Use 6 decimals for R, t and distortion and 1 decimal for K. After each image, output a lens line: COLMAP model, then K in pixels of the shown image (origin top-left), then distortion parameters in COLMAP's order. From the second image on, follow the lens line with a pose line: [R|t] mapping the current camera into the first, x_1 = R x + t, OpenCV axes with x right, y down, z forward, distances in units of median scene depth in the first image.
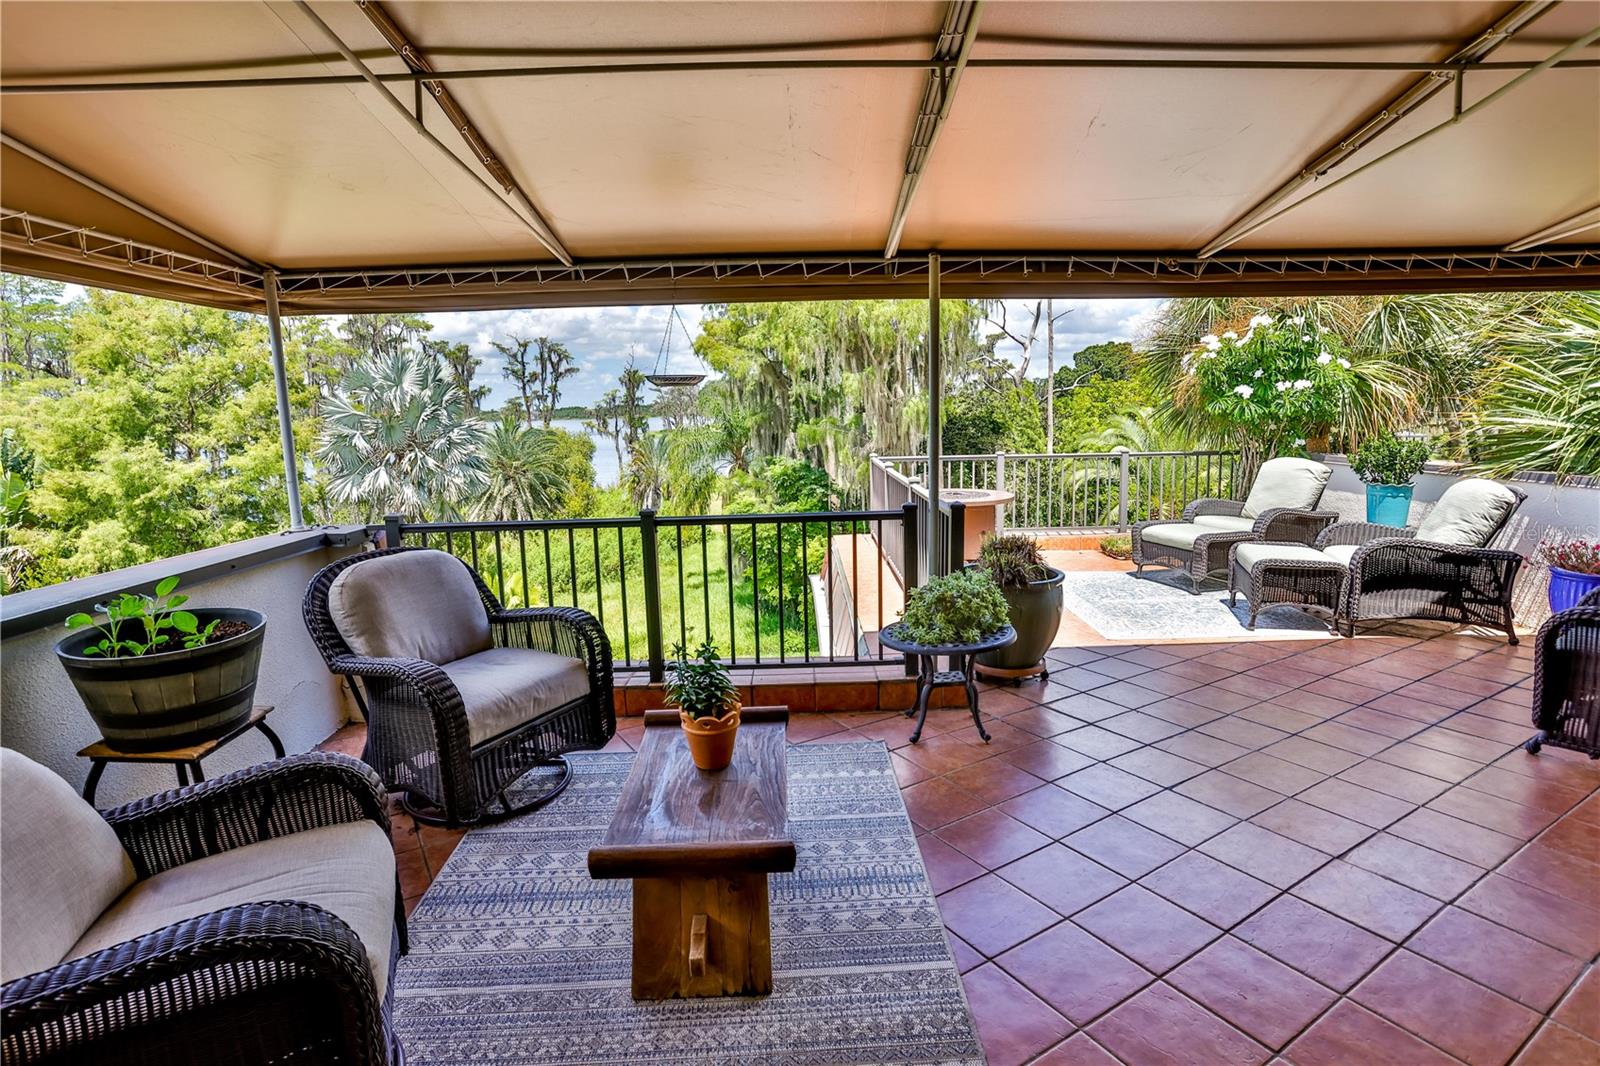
lens RADIAL K [[809.1, 0, 799.0], [0, 809.1, 534.3], [0, 0, 1]] dist [-0.060684, 0.032375]
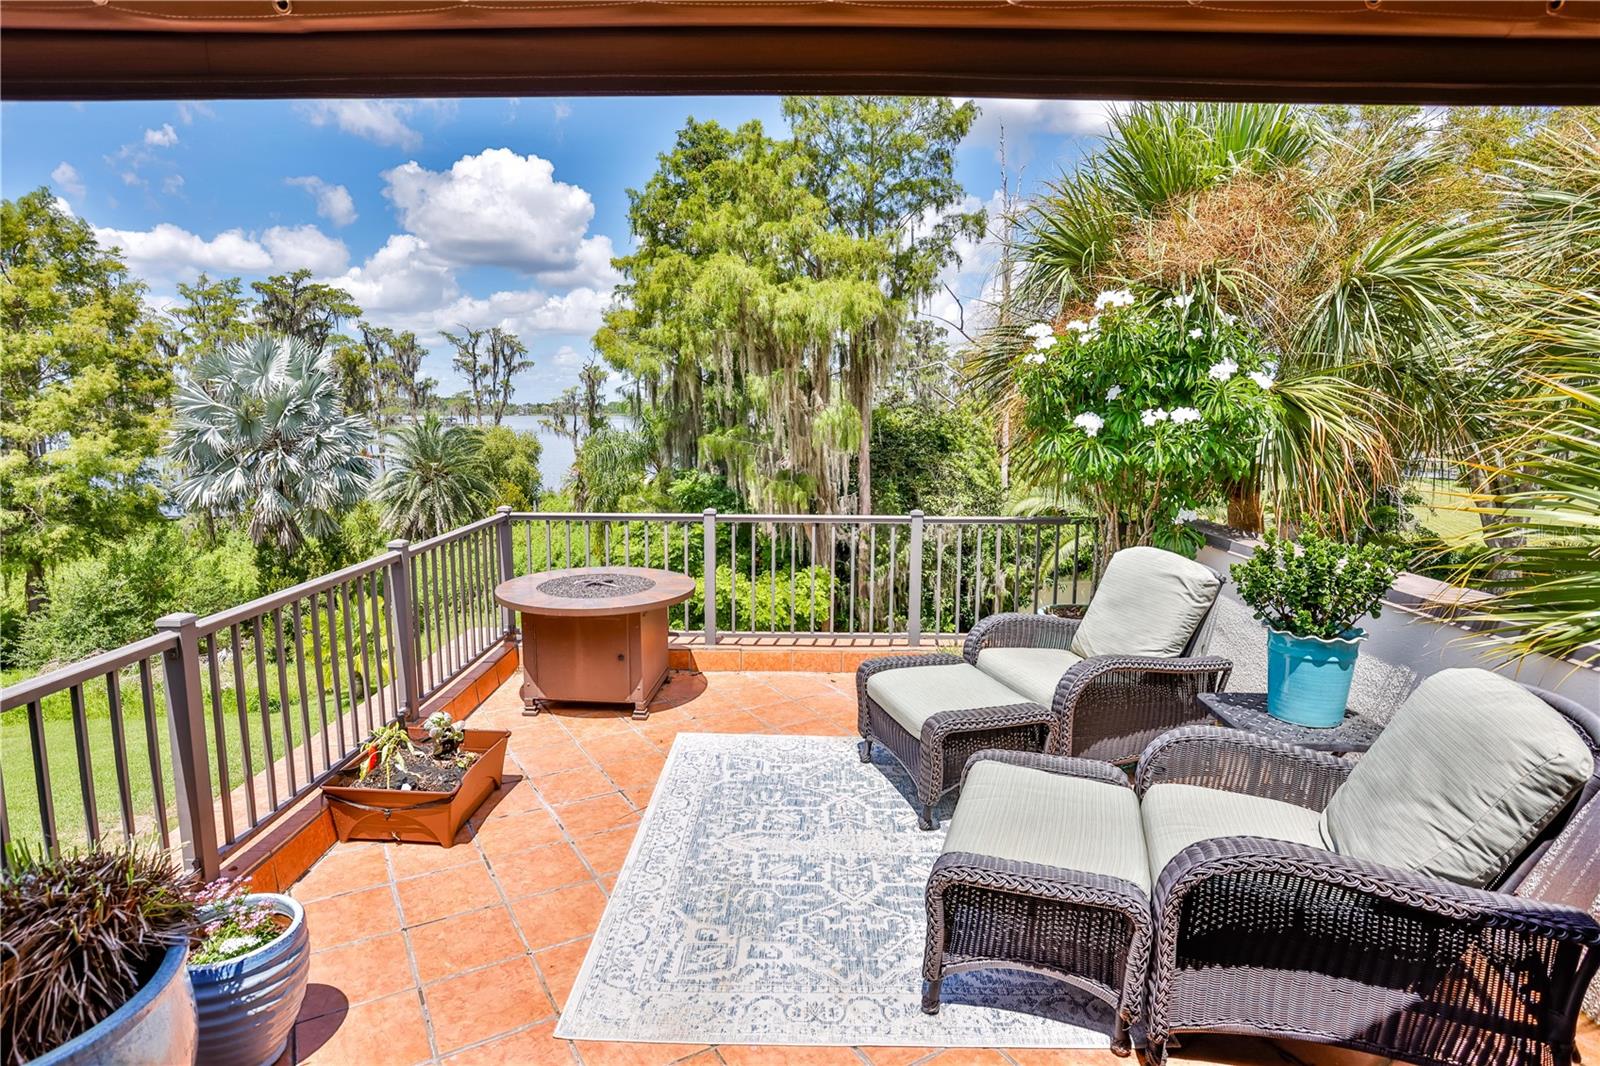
lens RADIAL K [[830.2, 0, 803.1], [0, 830.2, 528.3], [0, 0, 1]] dist [-0.063068, 0.031977]
pose [[0.999492, 0.031796, -0.002321, 0.116816], [-0.031826, 0.999392, -0.014226, -0.029397], [0.001867, 0.014293, 0.999896, 0.134434]]
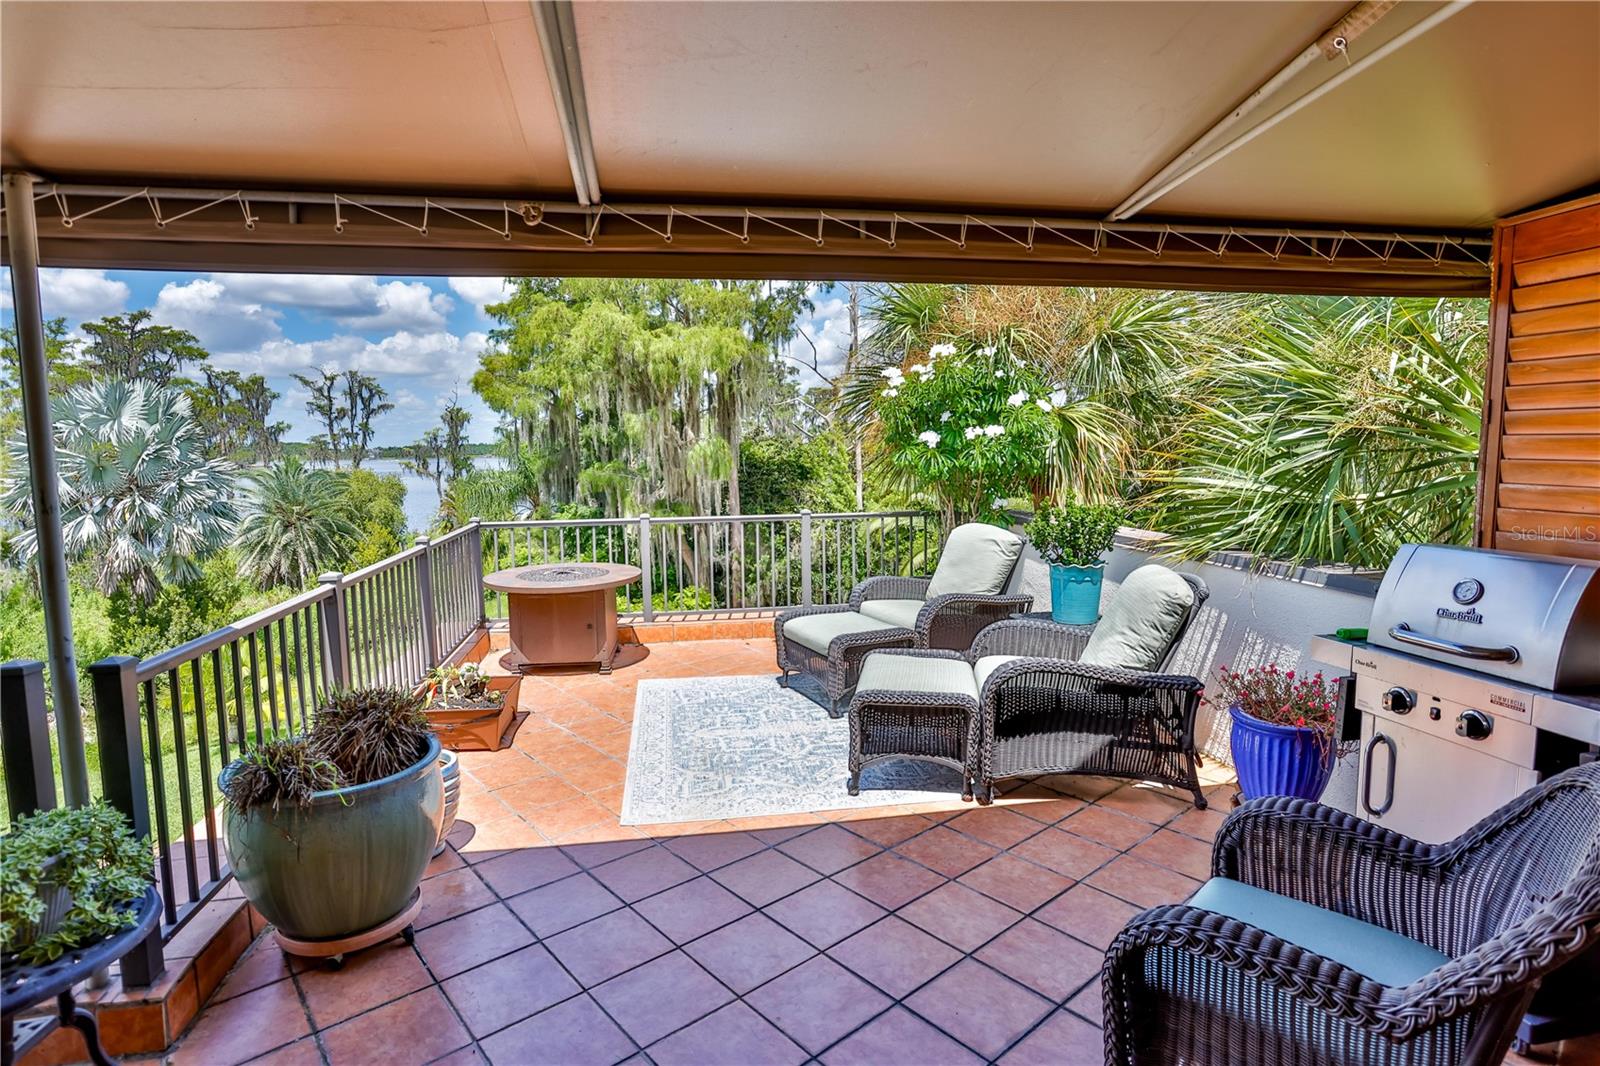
lens RADIAL K [[804.5, 0, 794.9], [0, 804.5, 530.5], [0, 0, 1]] dist [-0.054349, 0.029828]
pose [[0.987457, -0.005807, 0.157781, 0.097783], [0.014351, 0.998488, -0.053071, -0.015717], [-0.157235, 0.054669, 0.986047, 0.078013]]
